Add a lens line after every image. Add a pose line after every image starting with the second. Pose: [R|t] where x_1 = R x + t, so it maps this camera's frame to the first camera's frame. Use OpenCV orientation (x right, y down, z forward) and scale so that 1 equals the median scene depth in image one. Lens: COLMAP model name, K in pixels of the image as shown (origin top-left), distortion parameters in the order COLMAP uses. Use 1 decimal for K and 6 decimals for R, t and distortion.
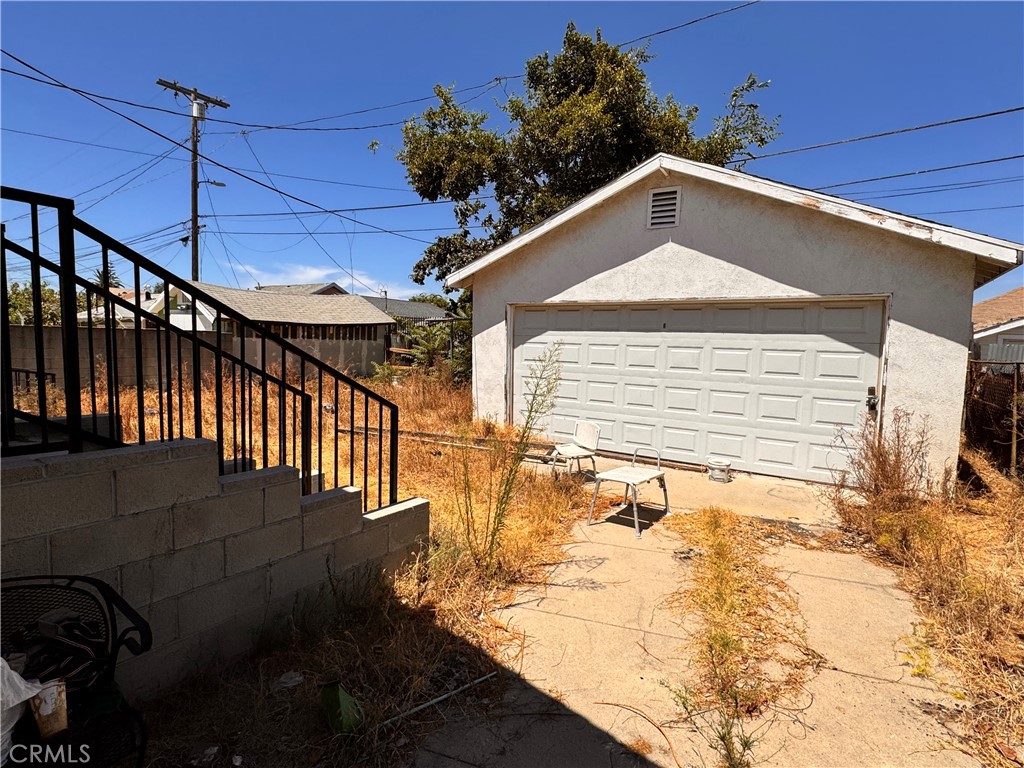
lens RADIAL K [[515.1, 0, 516.6], [0, 515.1, 385.2], [0, 0, 1]] dist [-0.005203, -0.000249]
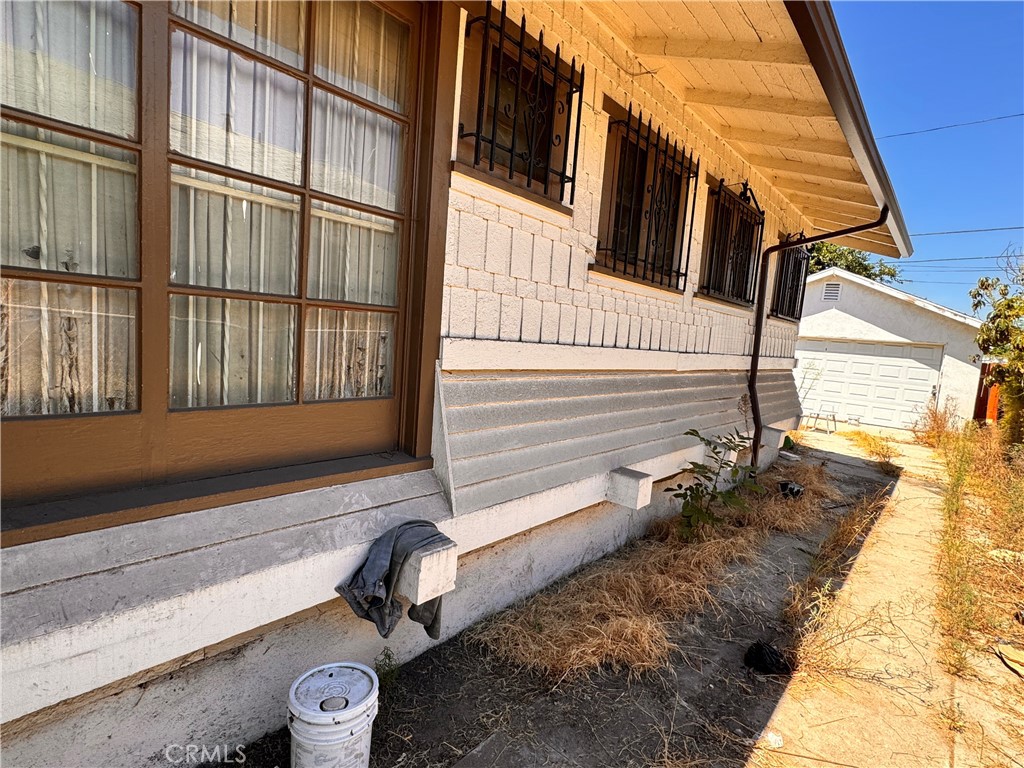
lens RADIAL K [[515.1, 0, 507.1], [0, 515.1, 384.4], [0, 0, 1]] dist [-0.005203, -0.000249]
pose [[0.984272, 0.102687, -0.143750, -0.791045], [-0.107502, 0.993862, -0.026123, 0.255577], [0.140185, 0.041166, 0.989269, -1.426885]]
